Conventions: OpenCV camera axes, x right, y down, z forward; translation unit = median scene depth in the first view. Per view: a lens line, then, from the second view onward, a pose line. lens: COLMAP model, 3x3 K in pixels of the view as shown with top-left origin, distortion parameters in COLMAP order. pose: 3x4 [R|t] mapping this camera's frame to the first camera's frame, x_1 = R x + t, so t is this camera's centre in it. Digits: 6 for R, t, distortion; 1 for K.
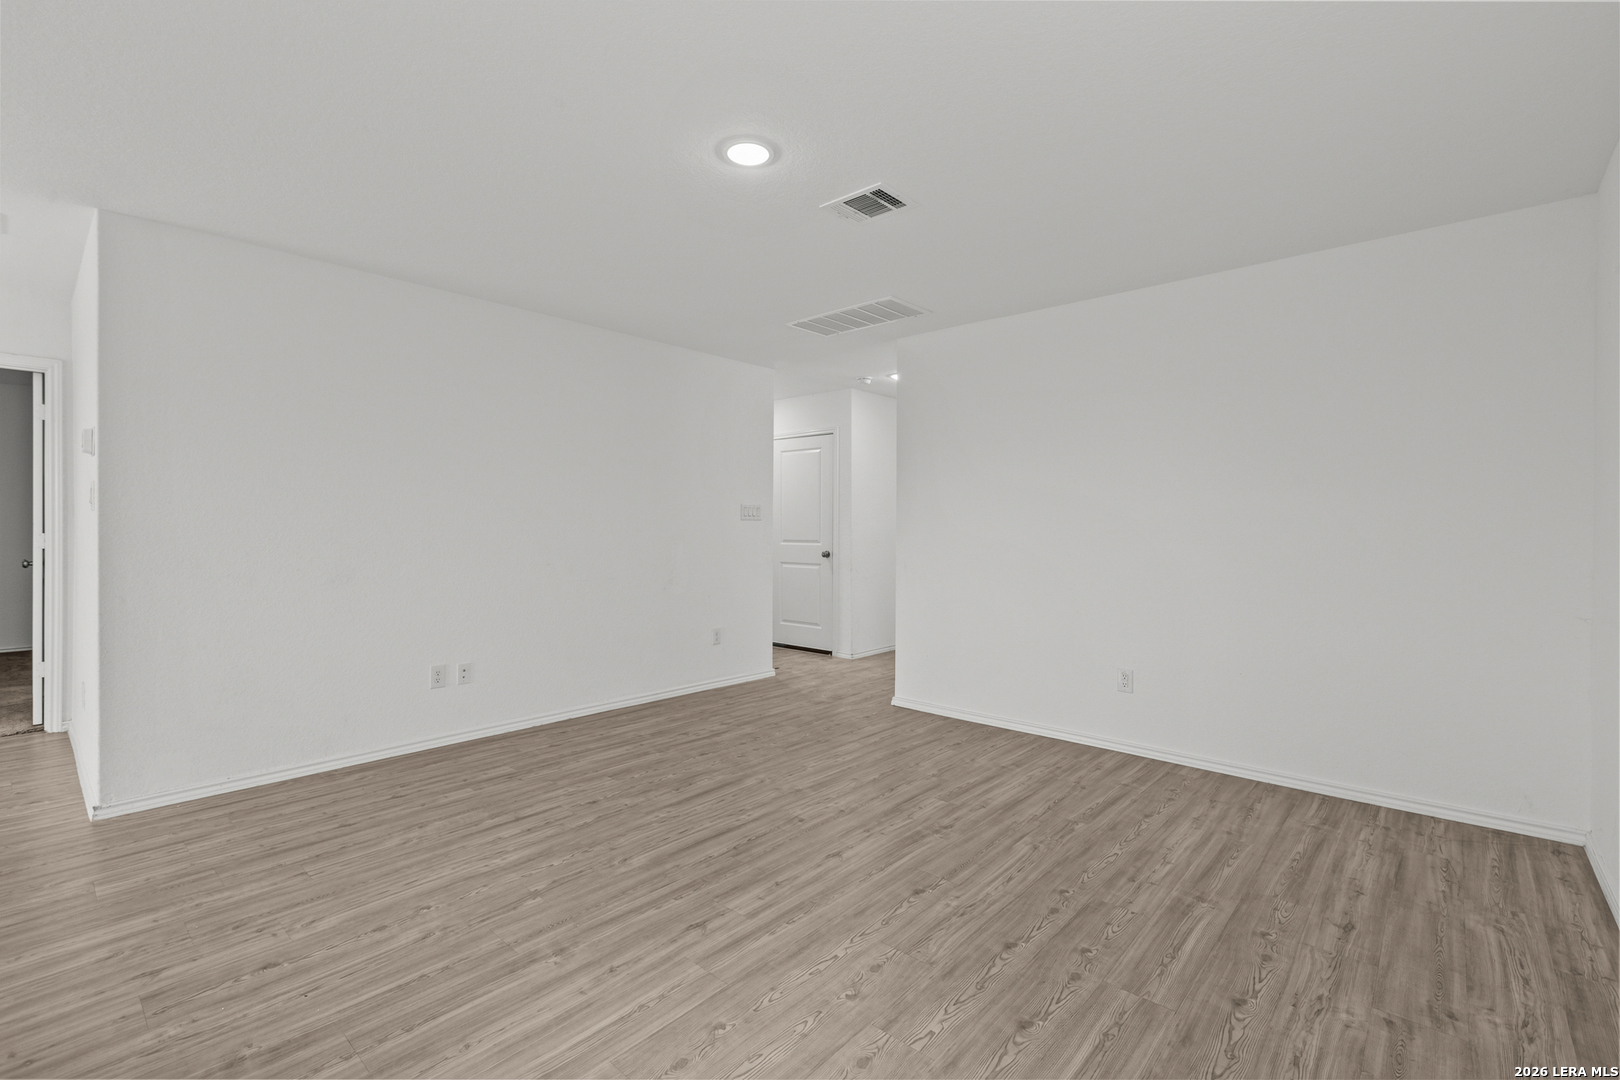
lens RADIAL K [[721.5, 0, 801.7], [0, 721.5, 532.9], [0, 0, 1]] dist [-0.000897, 0.000531]
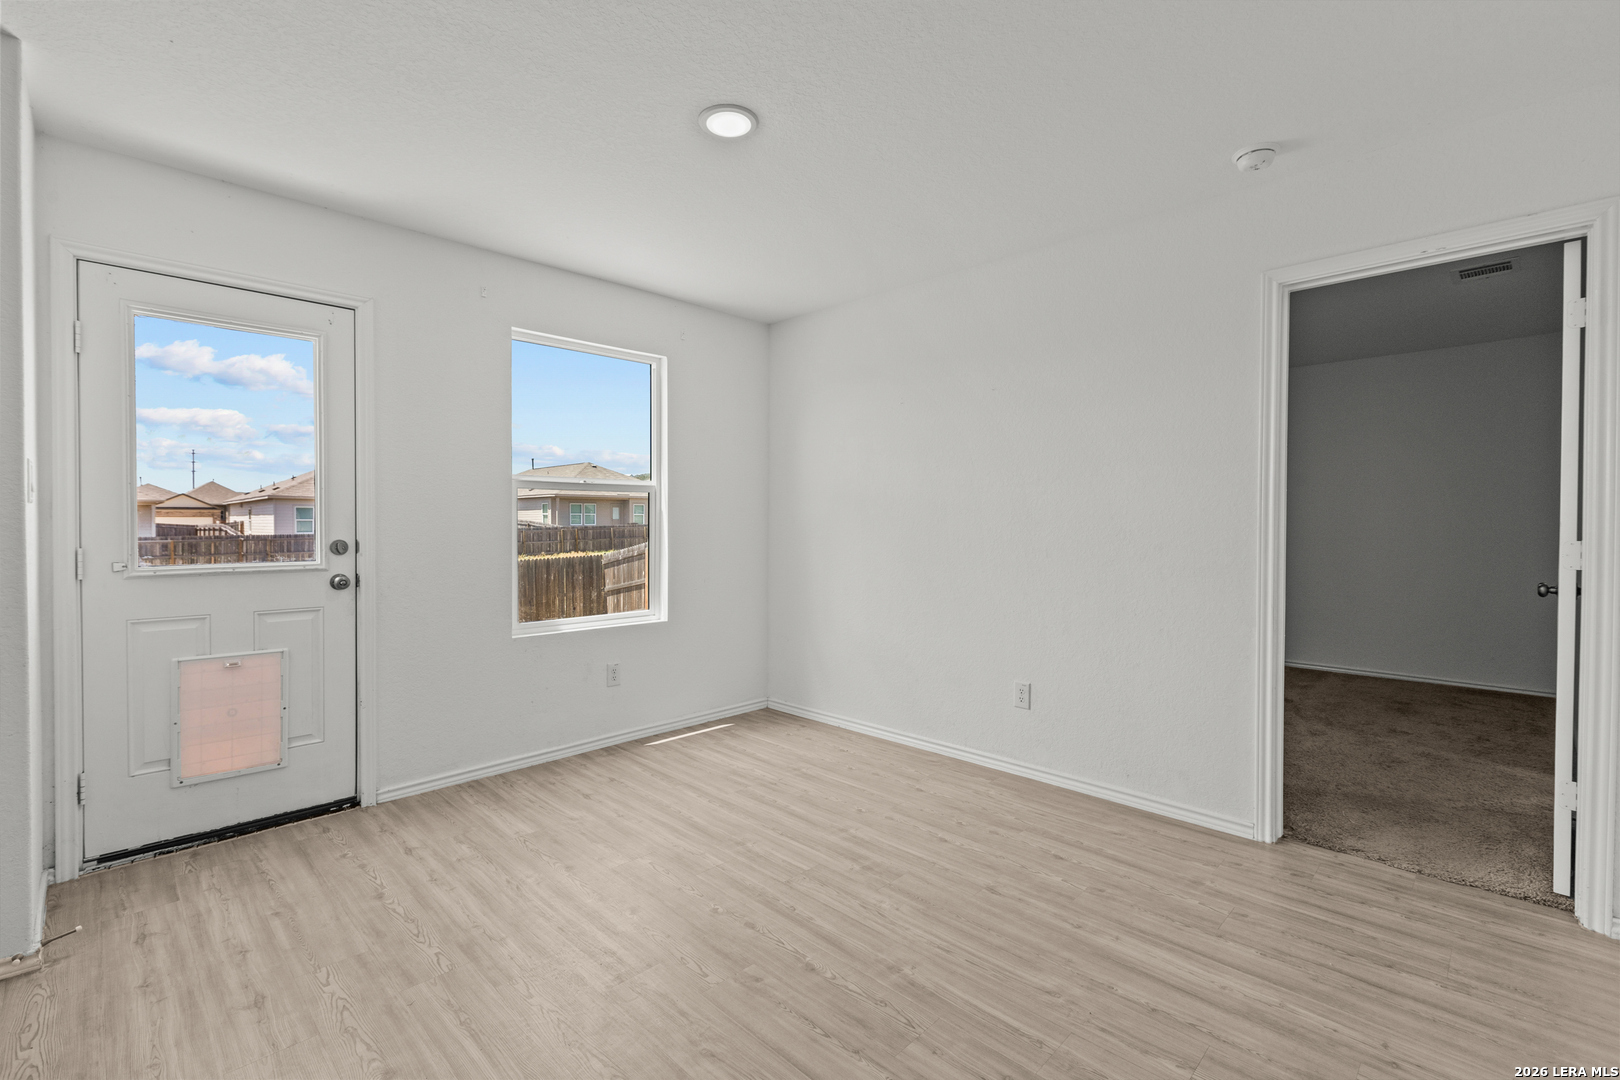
lens RADIAL K [[721.5, 0, 794.6], [0, 721.5, 530.6], [0, 0, 1]] dist [-0.000897, 0.000531]
pose [[-0.052705, 0.007882, -0.998579, -0.743918], [-0.008731, 0.999927, 0.008354, -0.008993], [0.998572, 0.009159, -0.052632, 0.684434]]
